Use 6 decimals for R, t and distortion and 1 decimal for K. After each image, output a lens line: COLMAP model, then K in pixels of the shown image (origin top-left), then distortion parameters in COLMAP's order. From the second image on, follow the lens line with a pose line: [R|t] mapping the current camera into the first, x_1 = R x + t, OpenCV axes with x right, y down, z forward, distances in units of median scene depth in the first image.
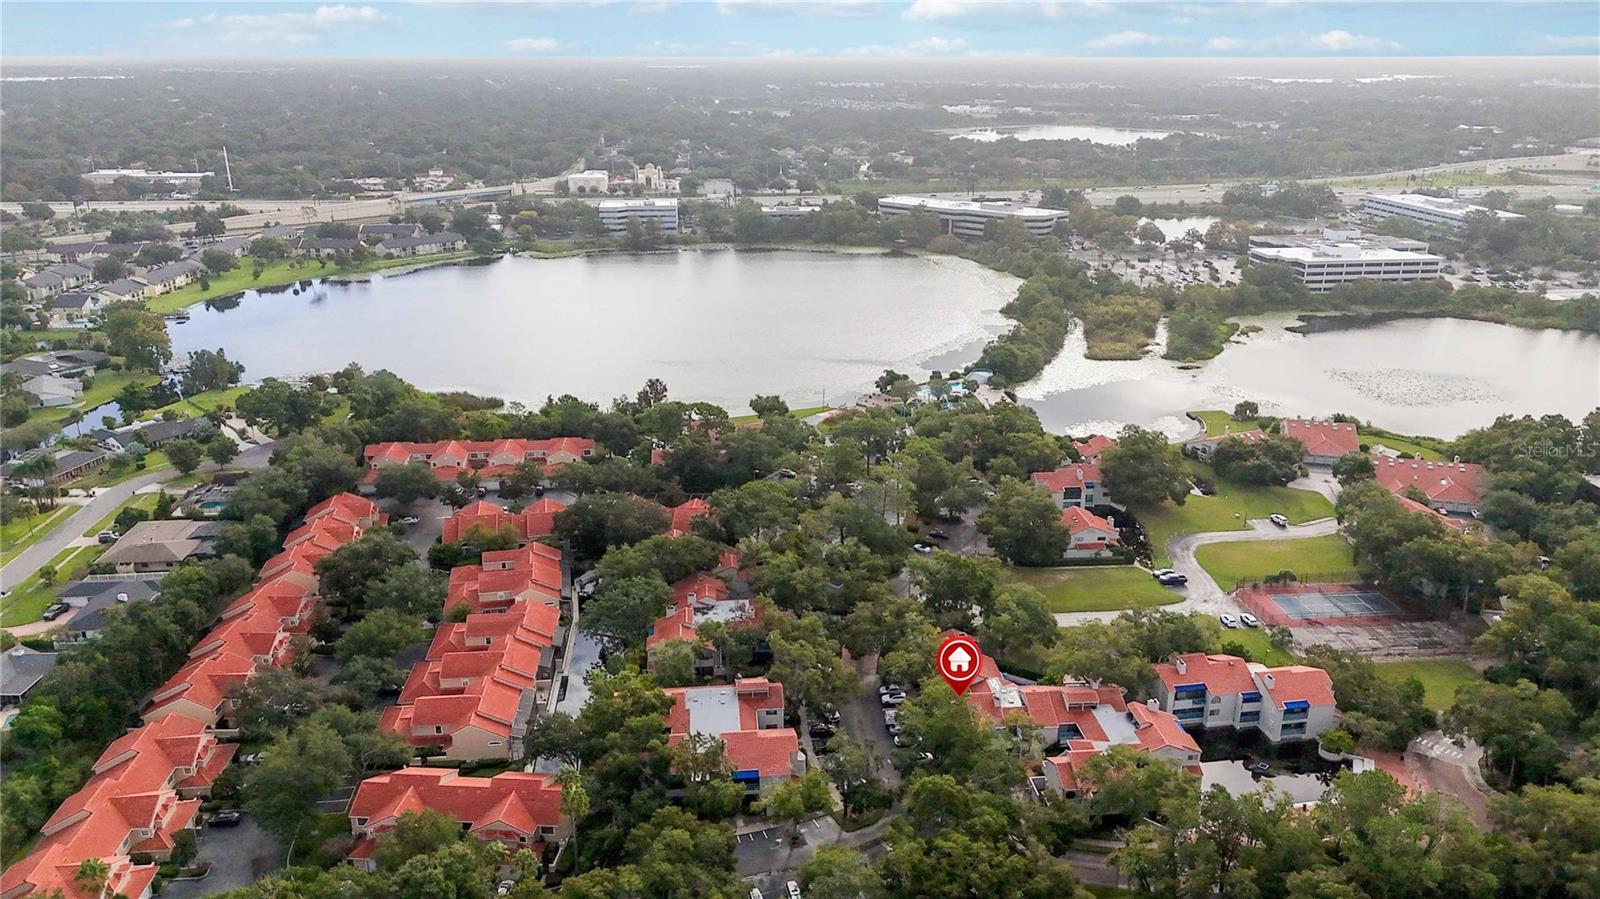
lens RADIAL K [[1174.4, 0, 800.0], [0, 1174.4, 449.5], [0, 0, 1]] dist [0.076449, -0.072546]
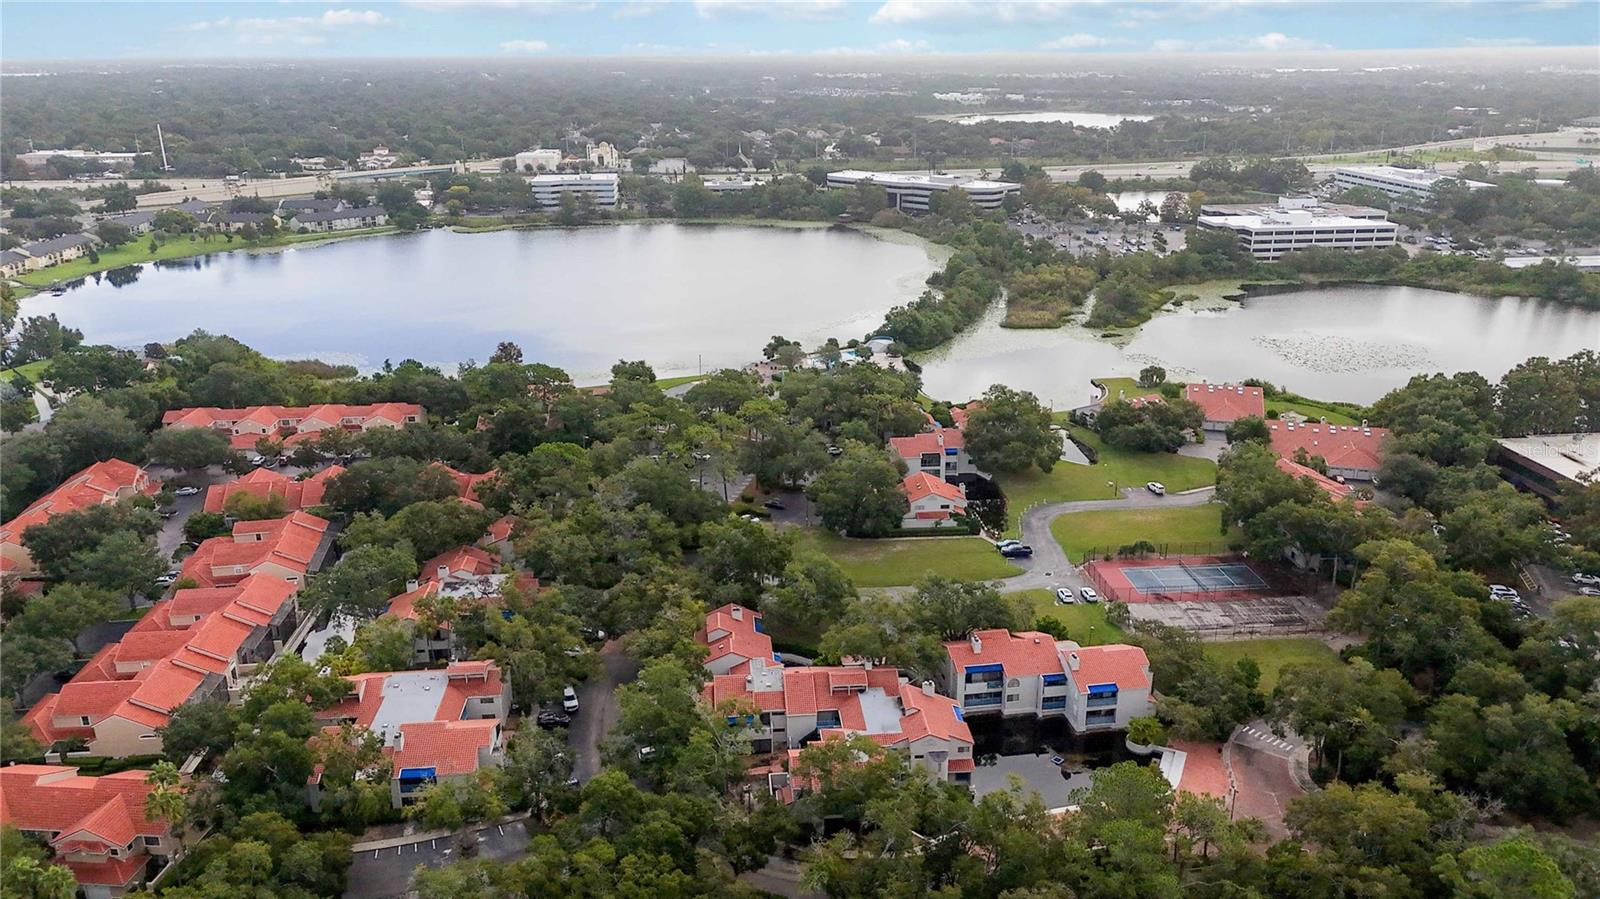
lens RADIAL K [[1174.4, 0, 800.0], [0, 1174.4, 449.5], [0, 0, 1]] dist [0.076449, -0.072546]
pose [[0.999947, -0.001969, -0.010069, 0.110850], [0.001990, 0.999996, 0.002023, 0.021531], [0.010065, -0.002043, 0.999947, 0.077638]]
